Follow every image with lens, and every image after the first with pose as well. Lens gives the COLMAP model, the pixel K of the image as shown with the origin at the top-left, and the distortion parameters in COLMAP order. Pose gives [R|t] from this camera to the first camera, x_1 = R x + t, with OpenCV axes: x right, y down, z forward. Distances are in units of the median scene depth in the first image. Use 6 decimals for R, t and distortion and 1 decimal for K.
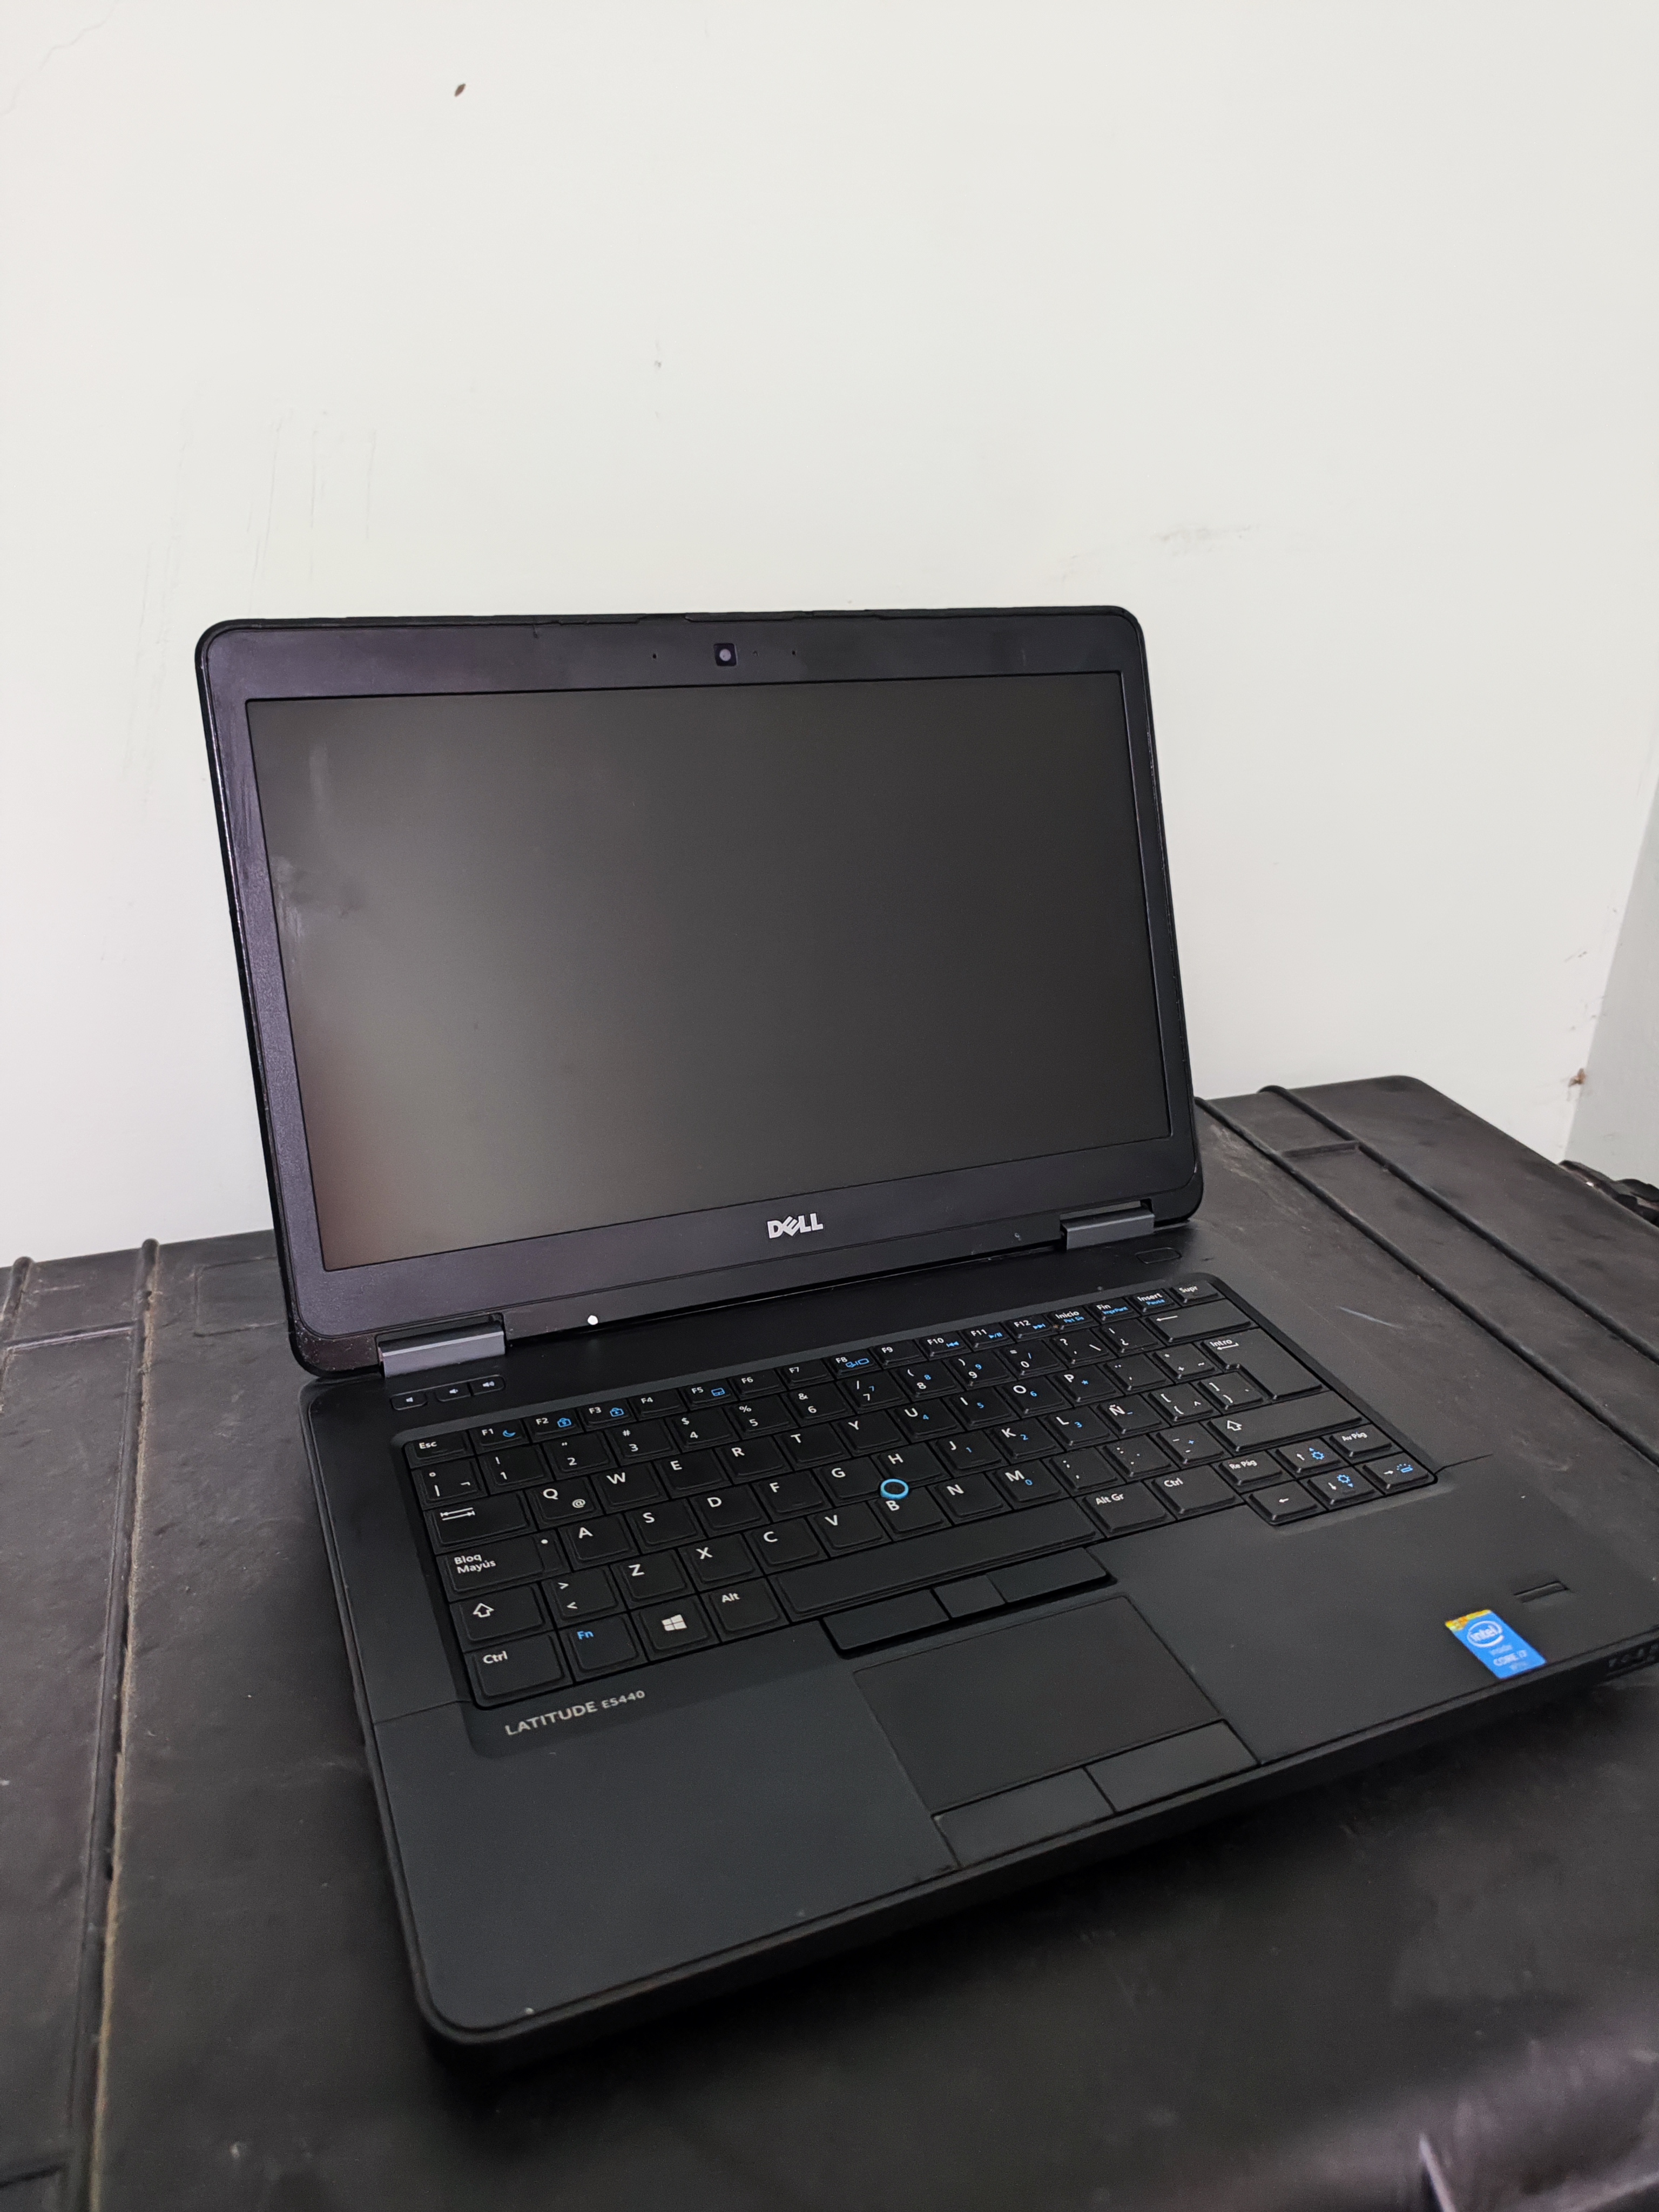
lens RADIAL K [[1587.2, 0, 821.0], [0, 1587.2, 1114.2], [0, 0, 1]] dist [0.007111, -0.002990]
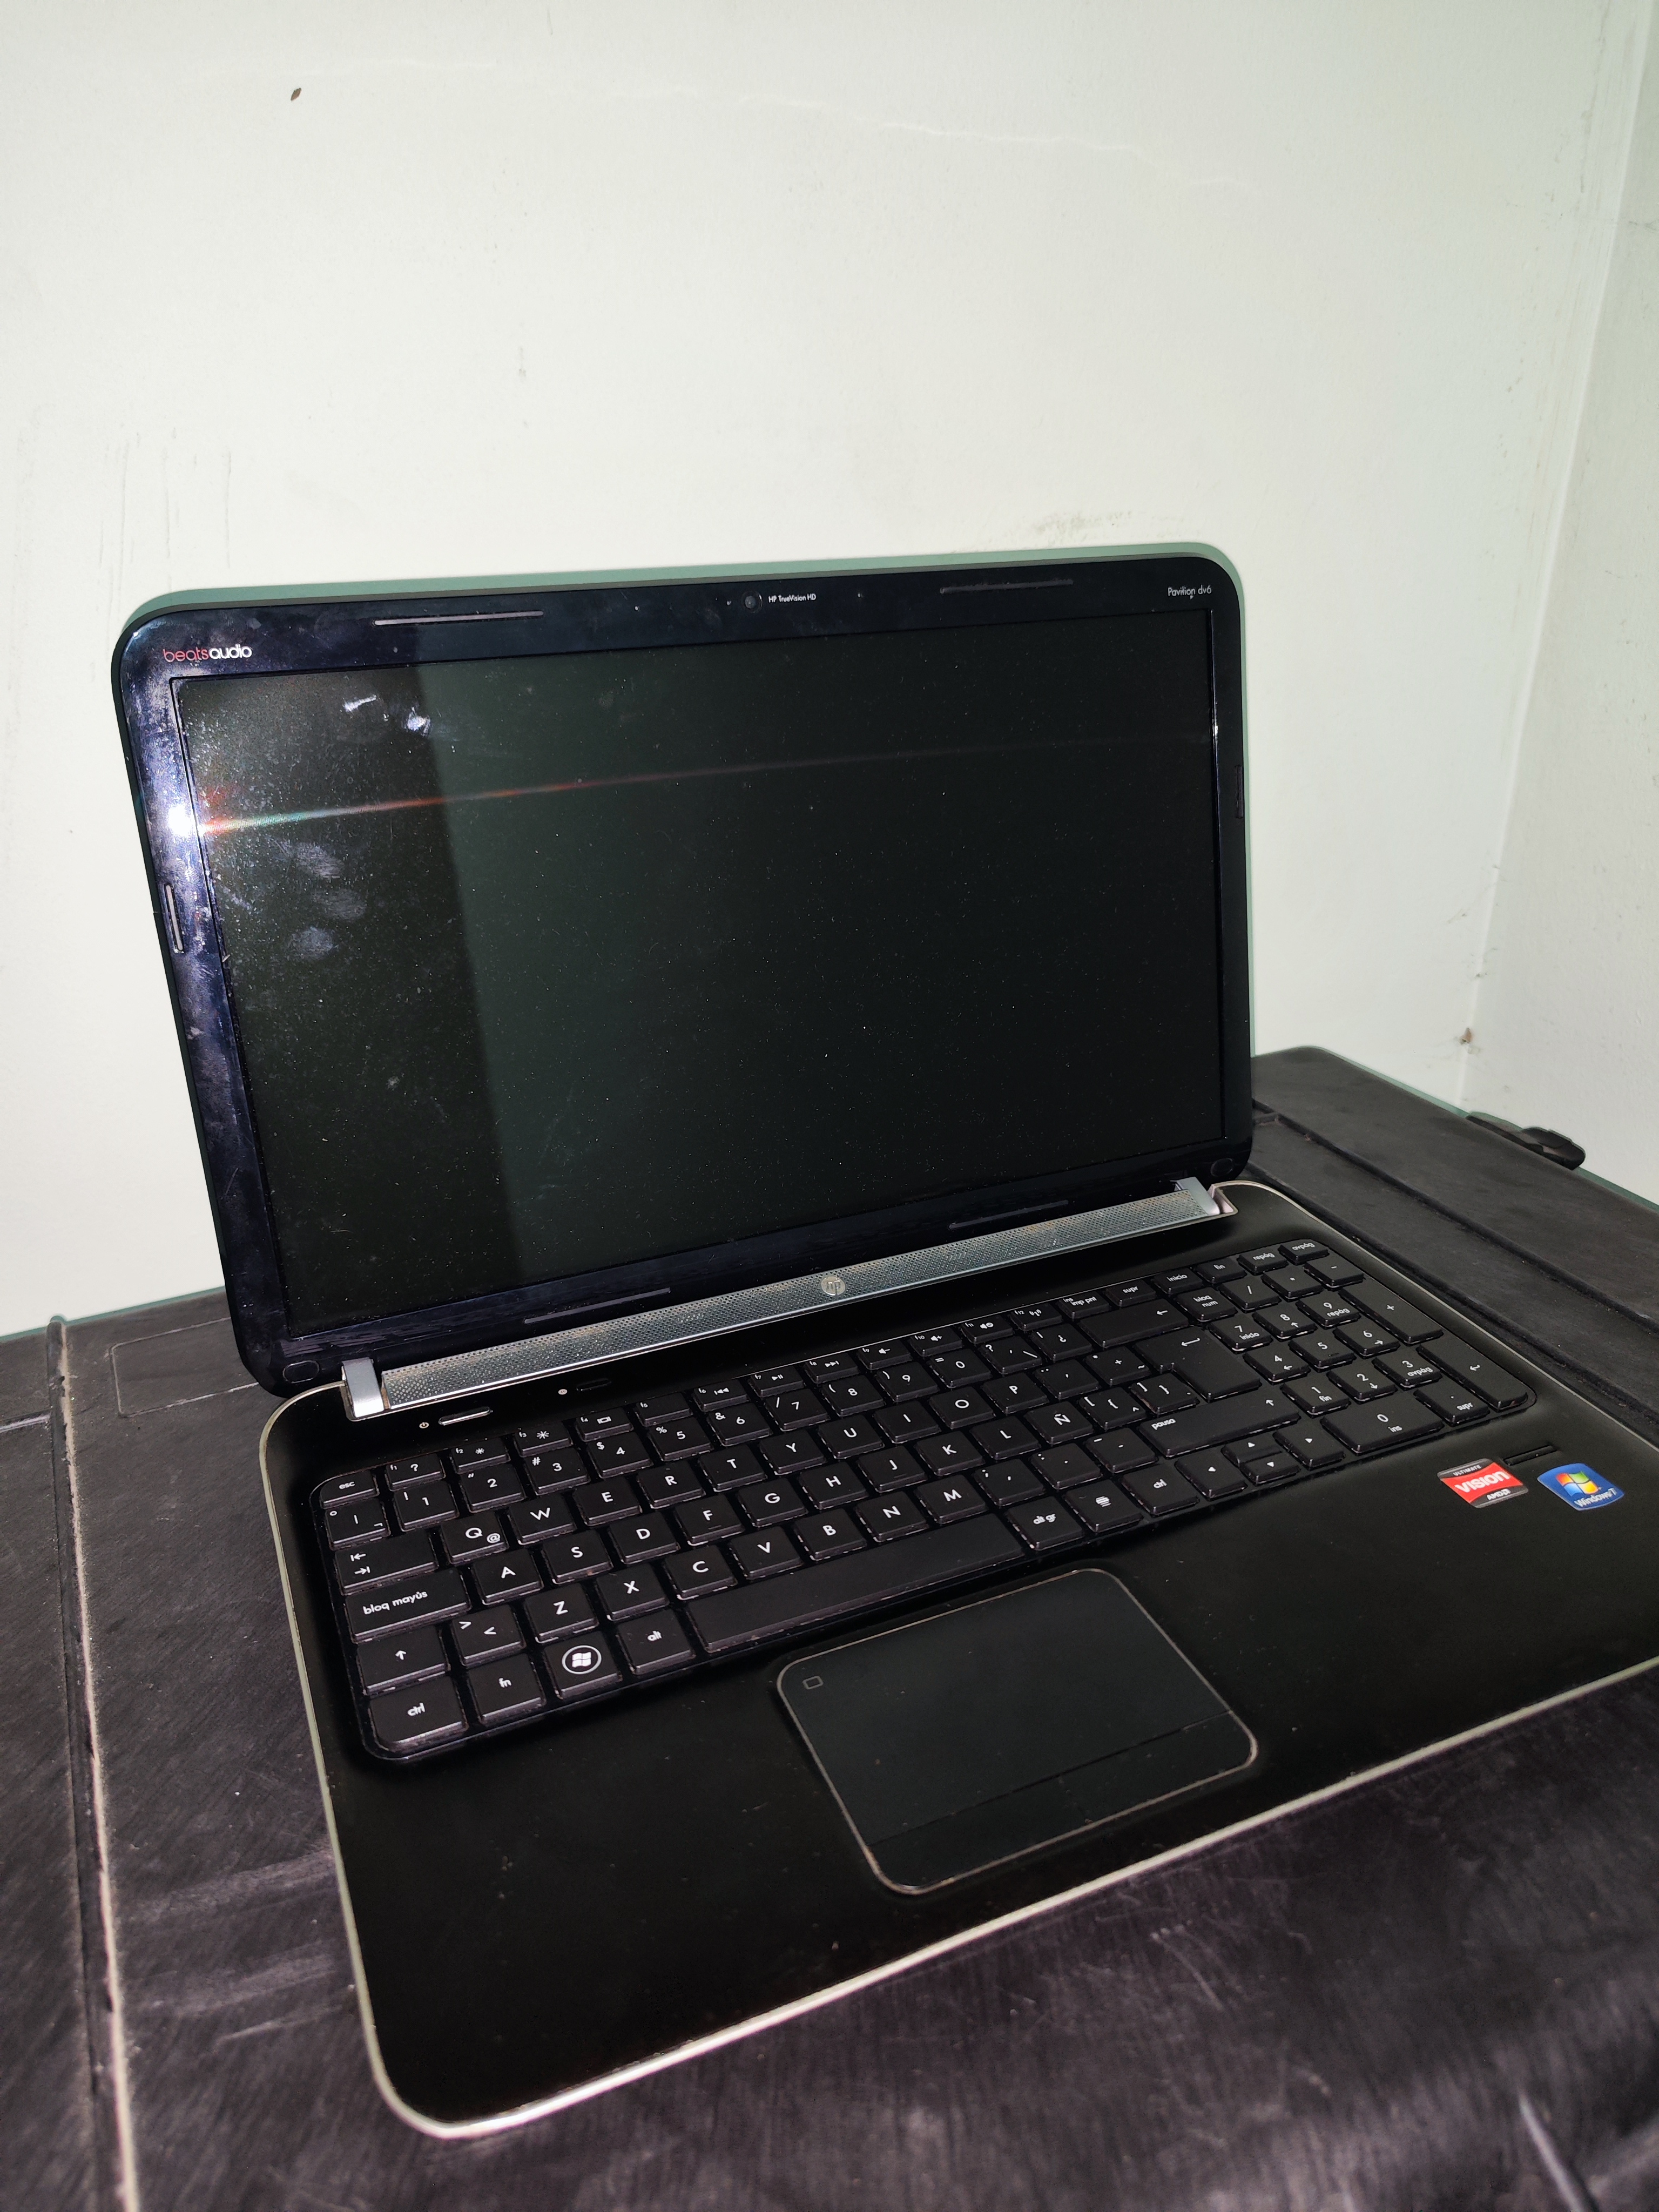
lens RADIAL K [[1581.2, 0, 826.0], [0, 1581.2, 1120.4], [0, 0, 1]] dist [0.008262, 0.002640]
pose [[0.992284, -0.083578, 0.091581, -0.052350], [0.084868, 0.996339, -0.010271, 0.009745], [-0.090387, 0.017964, 0.995745, 0.029694]]
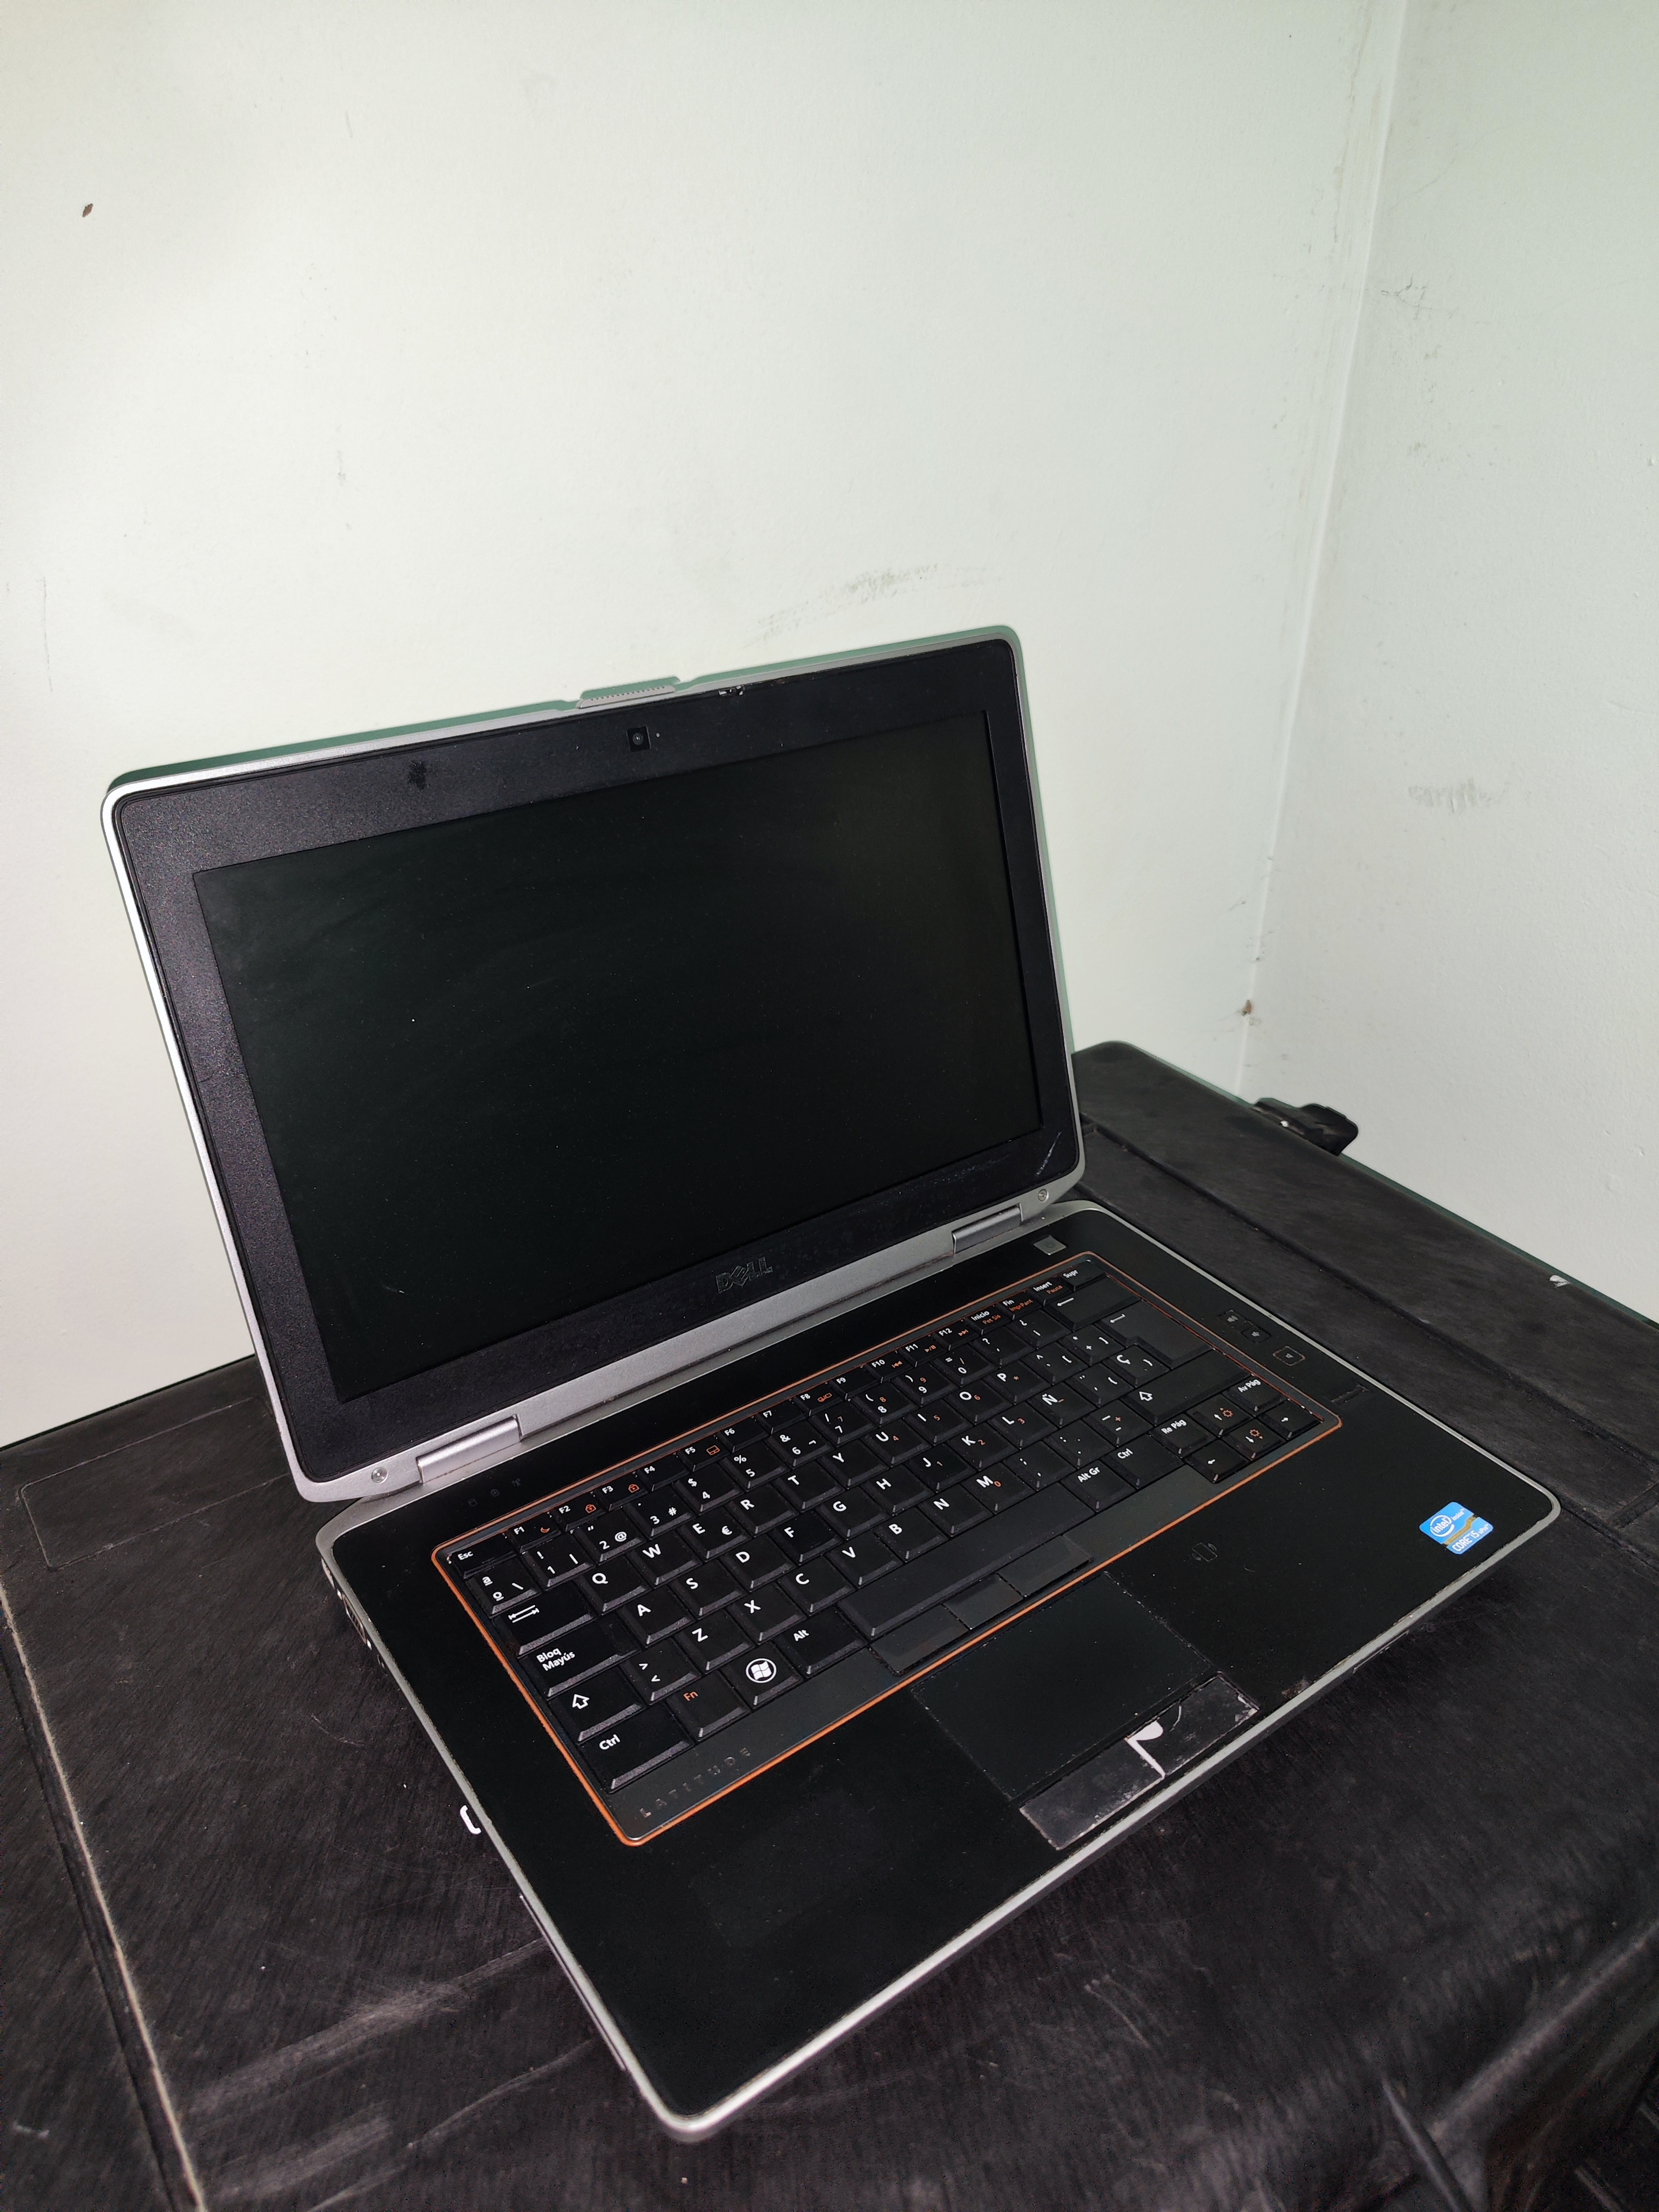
lens RADIAL K [[1575.5, 0, 821.6], [0, 1575.5, 1120.6], [0, 0, 1]] dist [0.009460, 0.001712]
pose [[0.961650, -0.163129, 0.220494, -0.111976], [0.143832, 0.984433, 0.101017, -0.162195], [-0.233540, -0.065429, 0.970143, -0.021793]]
